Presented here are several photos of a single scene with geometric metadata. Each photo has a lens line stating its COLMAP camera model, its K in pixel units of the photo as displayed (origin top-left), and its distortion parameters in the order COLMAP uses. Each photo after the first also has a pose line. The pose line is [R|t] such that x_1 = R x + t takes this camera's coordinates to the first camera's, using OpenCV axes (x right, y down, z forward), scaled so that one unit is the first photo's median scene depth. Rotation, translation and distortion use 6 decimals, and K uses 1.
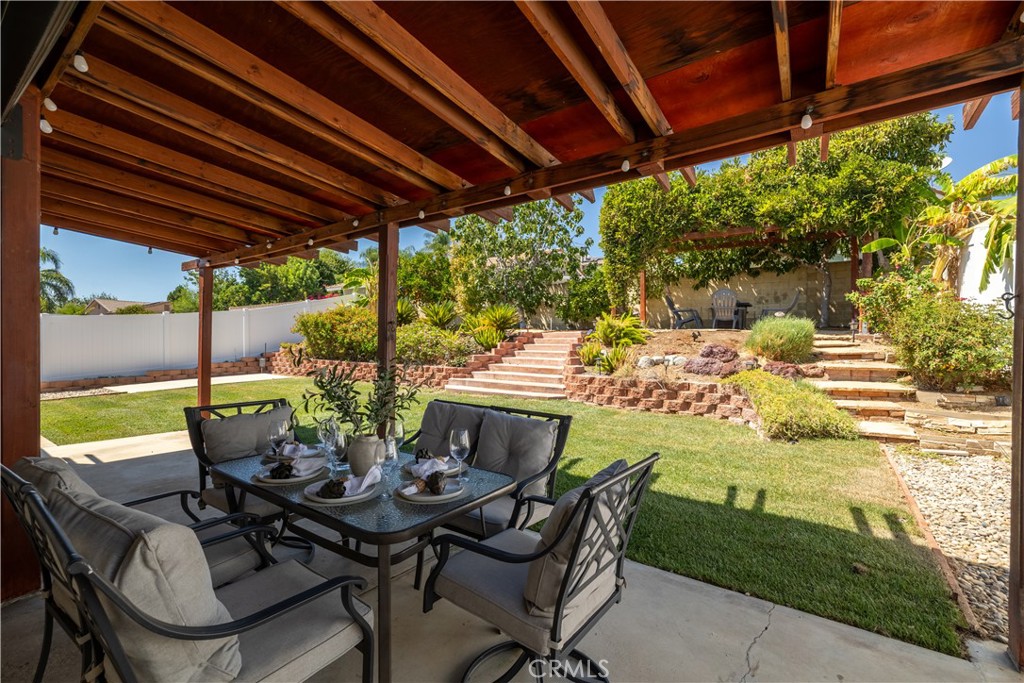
lens RADIAL K [[431.8, 0, 512.0], [0, 431.8, 341.5], [0, 0, 1]] dist [0.001306, 0.000051]
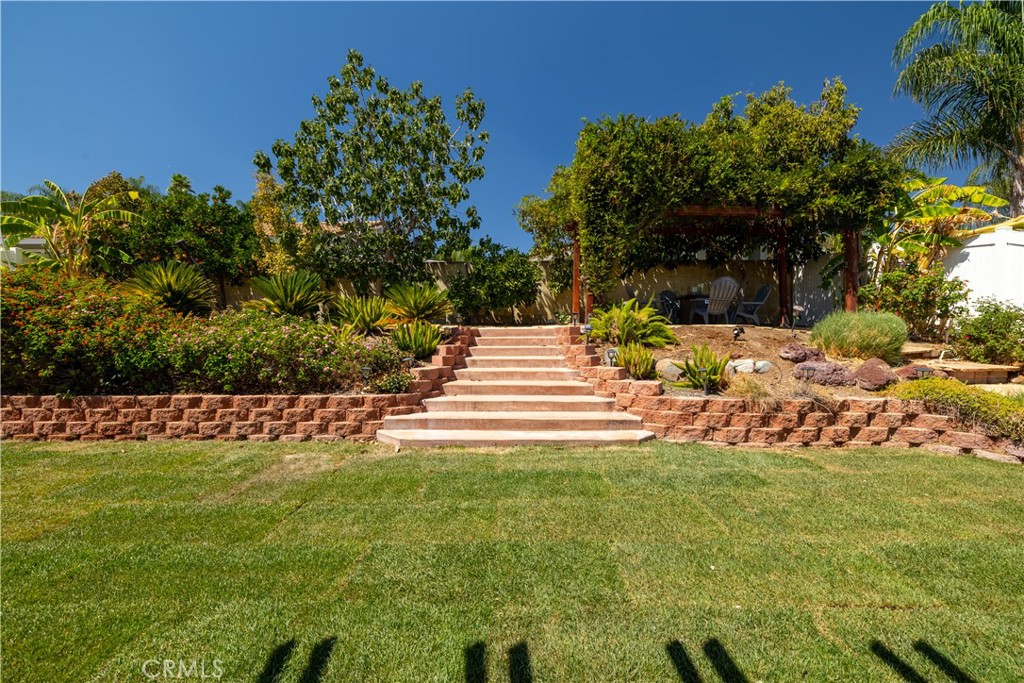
lens RADIAL K [[431.8, 0, 512.0], [0, 431.8, 341.5], [0, 0, 1]] dist [0.001306, 0.000051]
pose [[0.832043, -0.015562, 0.554492, -0.301903], [0.010134, 0.999866, 0.012856, -0.010143], [-0.554618, -0.005078, 0.832090, 0.484604]]
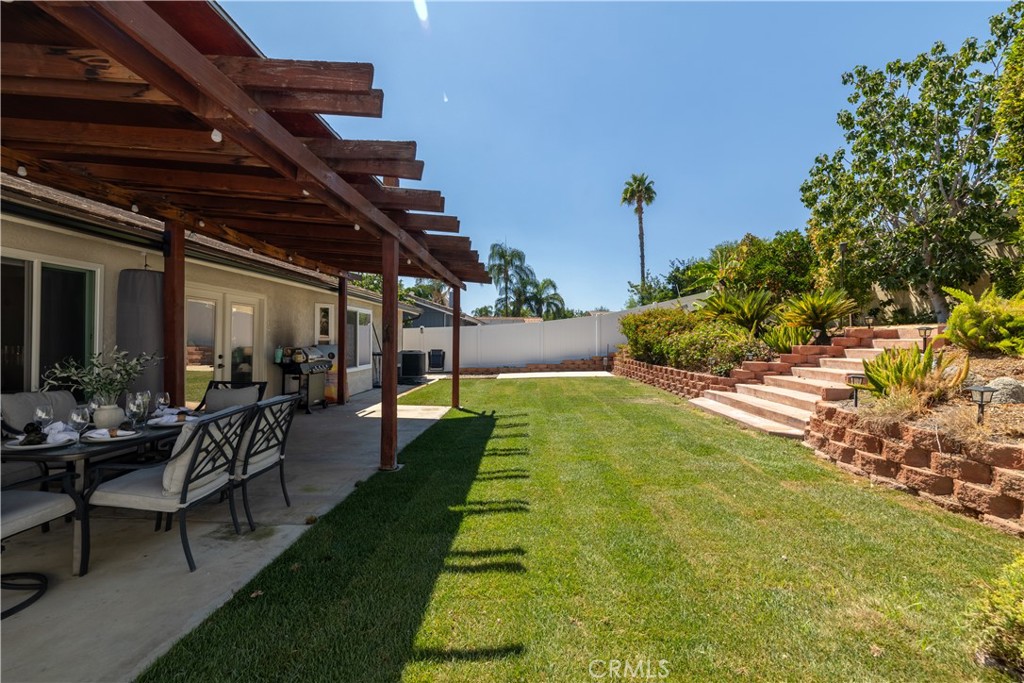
lens RADIAL K [[431.8, 0, 512.0], [0, 431.8, 341.5], [0, 0, 1]] dist [0.001306, 0.000051]
pose [[0.544719, 0.000783, -0.838619, 0.327216], [-0.004334, 0.999989, -0.001881, -0.000719], [0.838608, 0.004659, 0.544716, 0.264965]]
